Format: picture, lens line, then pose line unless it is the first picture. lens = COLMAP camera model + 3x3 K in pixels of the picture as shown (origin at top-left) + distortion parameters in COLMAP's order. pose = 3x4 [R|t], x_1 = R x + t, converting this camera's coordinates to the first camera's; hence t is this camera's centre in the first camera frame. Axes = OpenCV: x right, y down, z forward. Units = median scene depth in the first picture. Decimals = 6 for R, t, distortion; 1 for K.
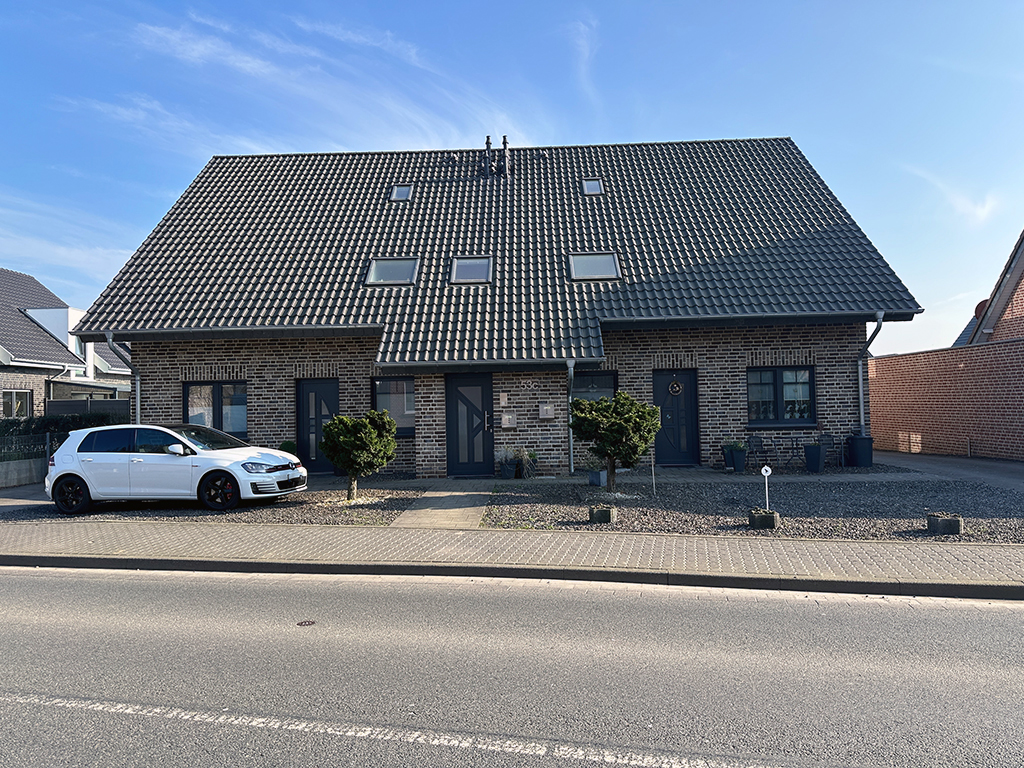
lens RADIAL K [[716.6, 0, 507.3], [0, 716.6, 385.4], [0, 0, 1]] dist [0.033322, -0.021226]
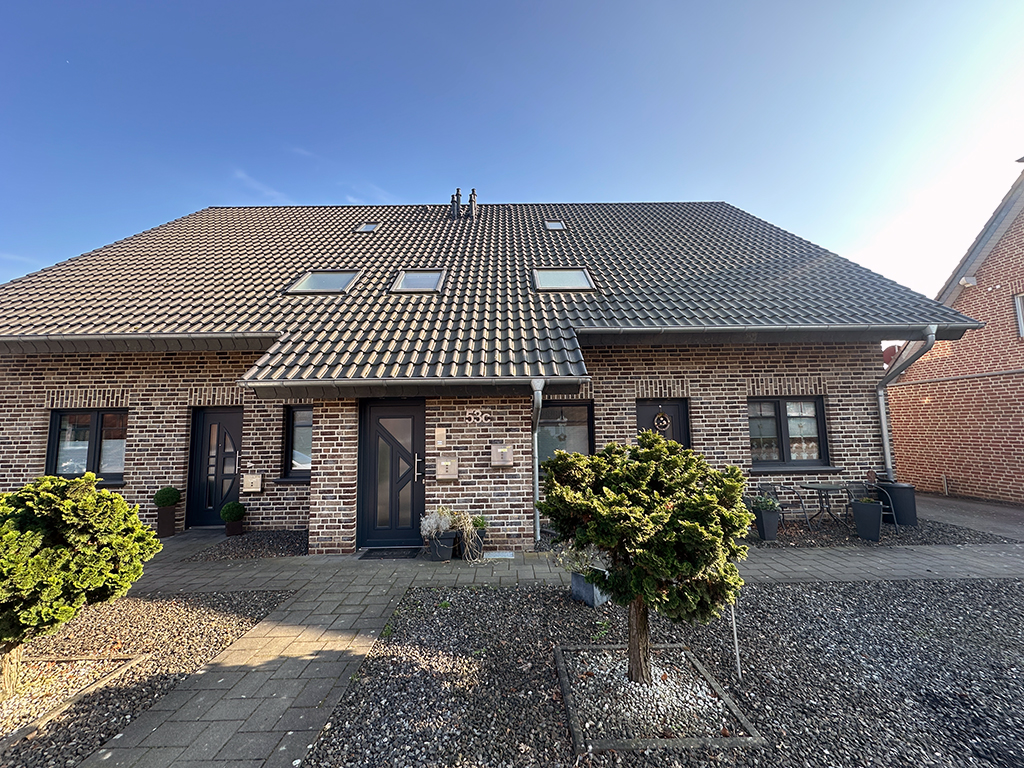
lens RADIAL K [[406.4, 0, 510.8], [0, 406.4, 384.3], [0, 0, 1]] dist [-0.009305, 0.000876]
pose [[0.999110, 0.010824, 0.040760, 0.042445], [-0.007443, 0.996587, -0.082207, 0.000178], [-0.041511, 0.081831, 0.995781, 0.551417]]
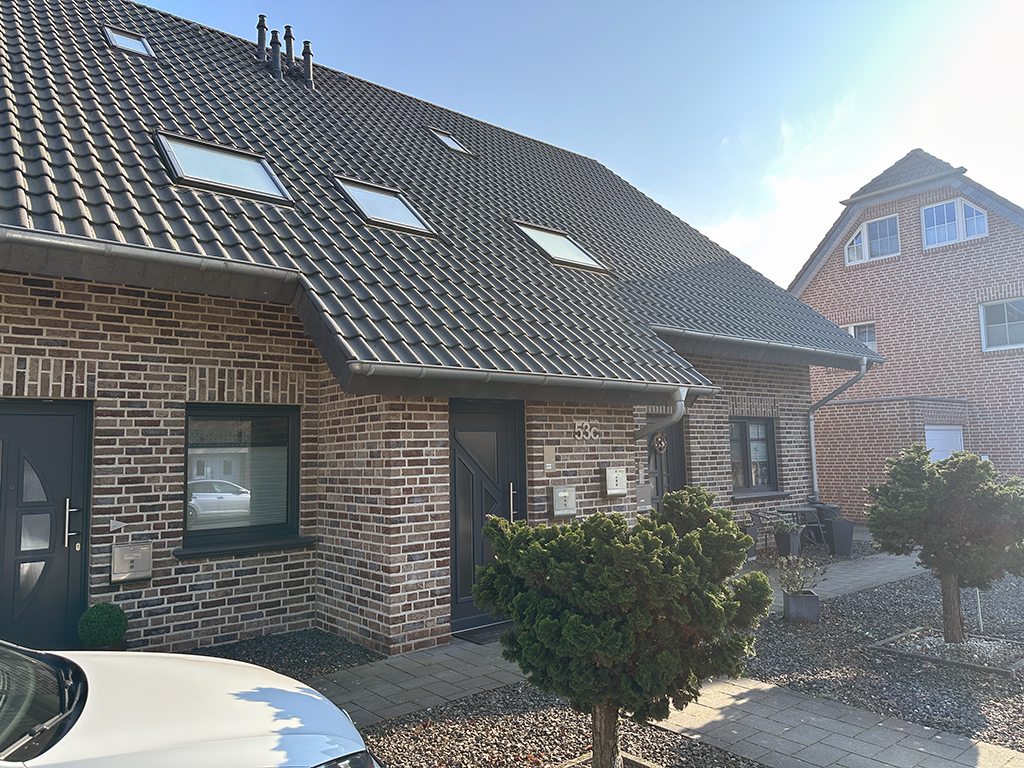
lens RADIAL K [[716.6, 0, 515.5], [0, 716.6, 376.7], [0, 0, 1]] dist [0.033322, -0.021226]
pose [[0.759065, 0.076912, 0.646456, -0.320483], [-0.010042, 0.994262, -0.106501, 0.014841], [-0.650938, 0.074350, 0.755481, 0.584434]]
